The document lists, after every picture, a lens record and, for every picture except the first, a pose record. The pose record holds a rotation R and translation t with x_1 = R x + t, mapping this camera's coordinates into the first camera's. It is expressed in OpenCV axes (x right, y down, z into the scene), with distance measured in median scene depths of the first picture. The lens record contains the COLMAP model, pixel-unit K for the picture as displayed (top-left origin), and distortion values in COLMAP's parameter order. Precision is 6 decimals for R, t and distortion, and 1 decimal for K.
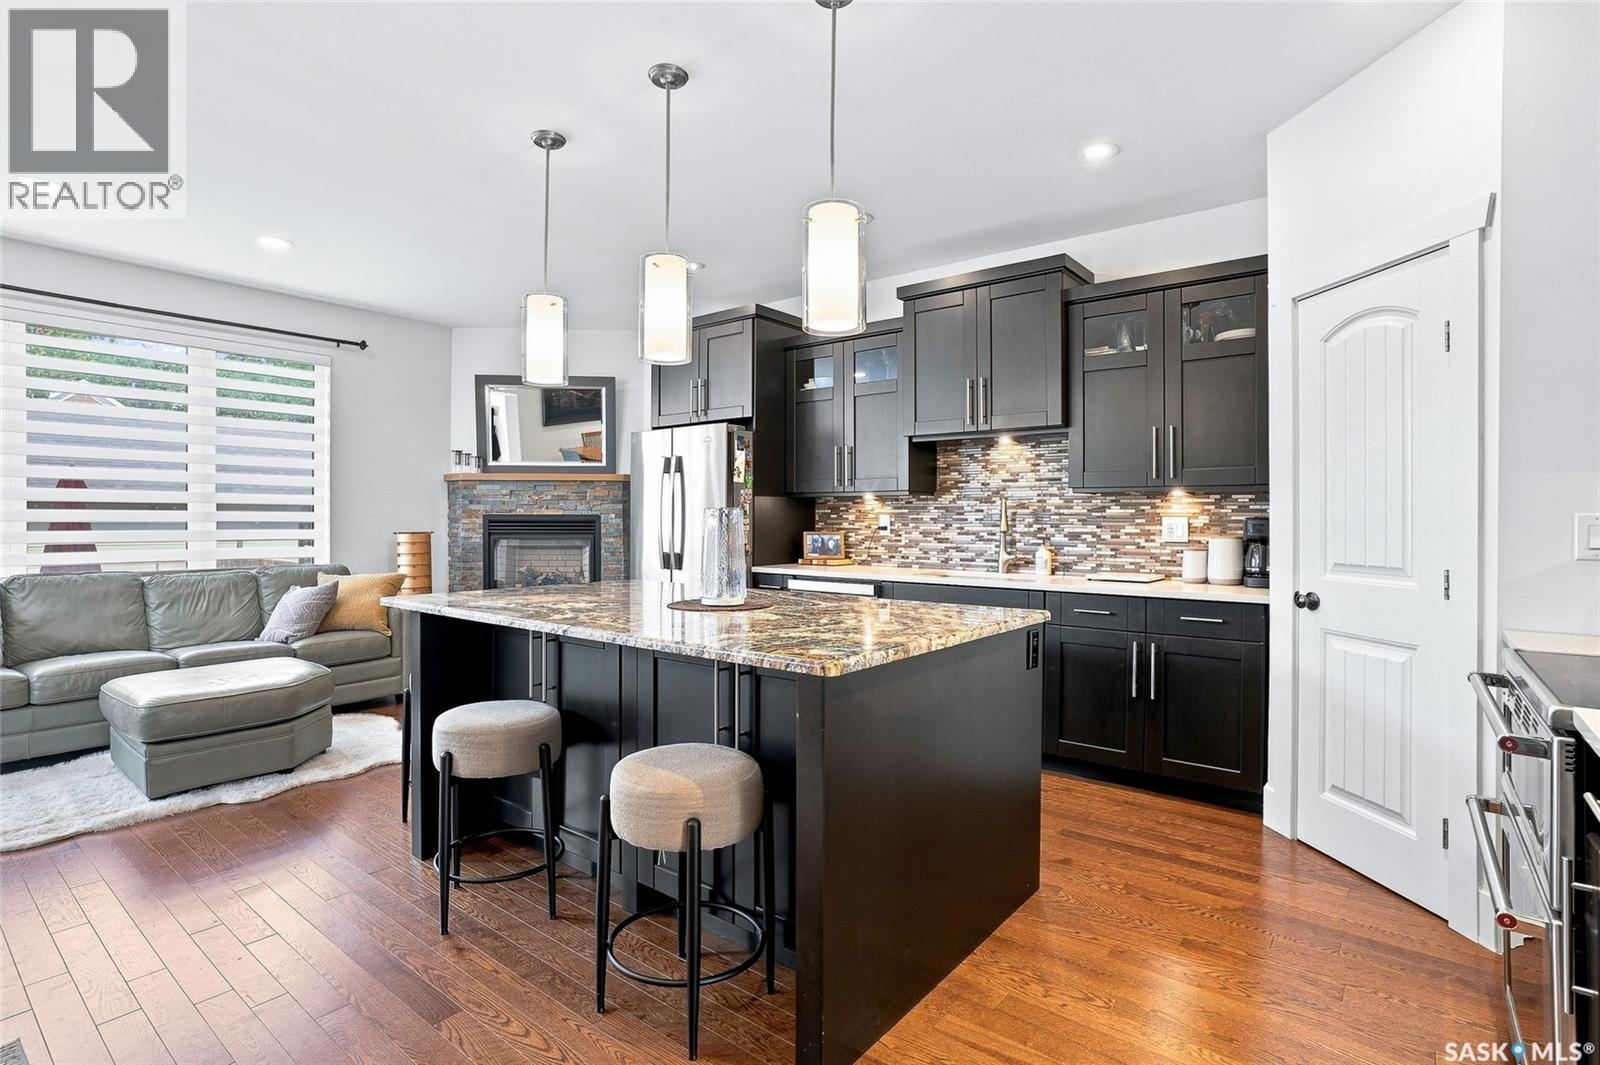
lens RADIAL K [[786.8, 0, 800.0], [0, 786.8, 532.5], [0, 0, 1]] dist [-0.065327, 0.040615]
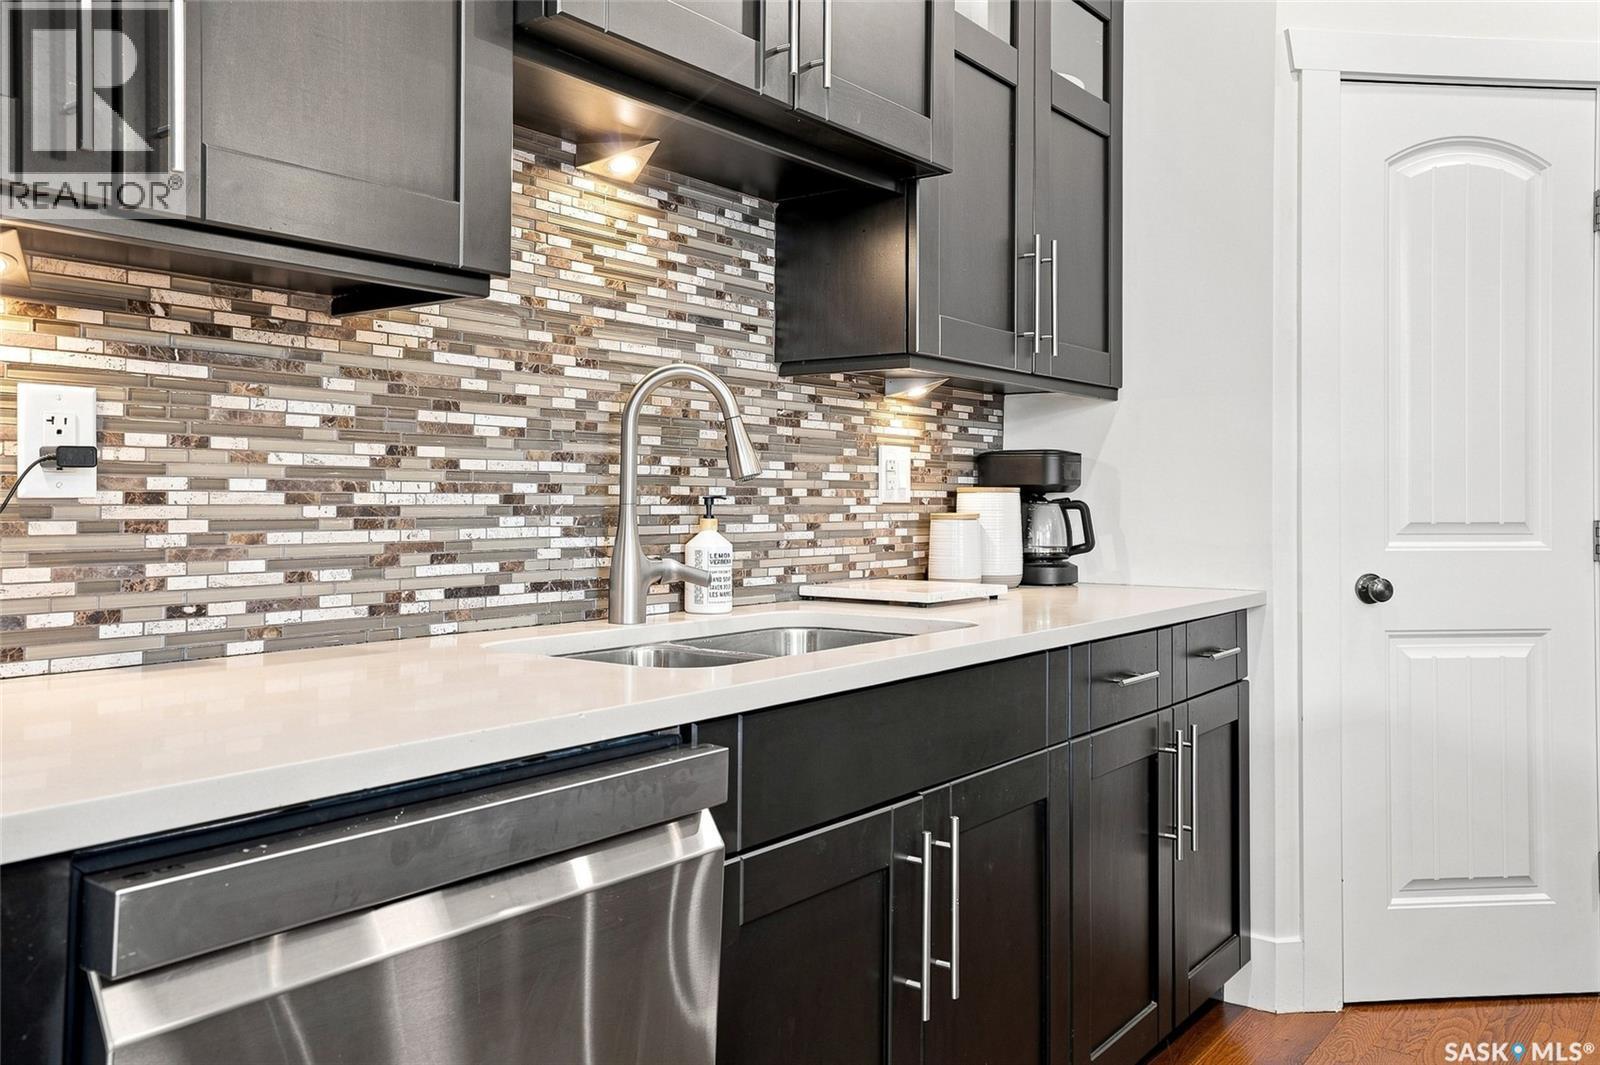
lens RADIAL K [[1264.4, 0, 782.5], [0, 1264.4, 476.8], [0, 0, 1]] dist [0.004620, 0.007013]
pose [[-0.019649, 0.014610, 0.999700, -0.196115], [0.015990, 0.999770, -0.014297, 0.005956], [-0.999679, 0.015705, -0.019878, 0.923930]]
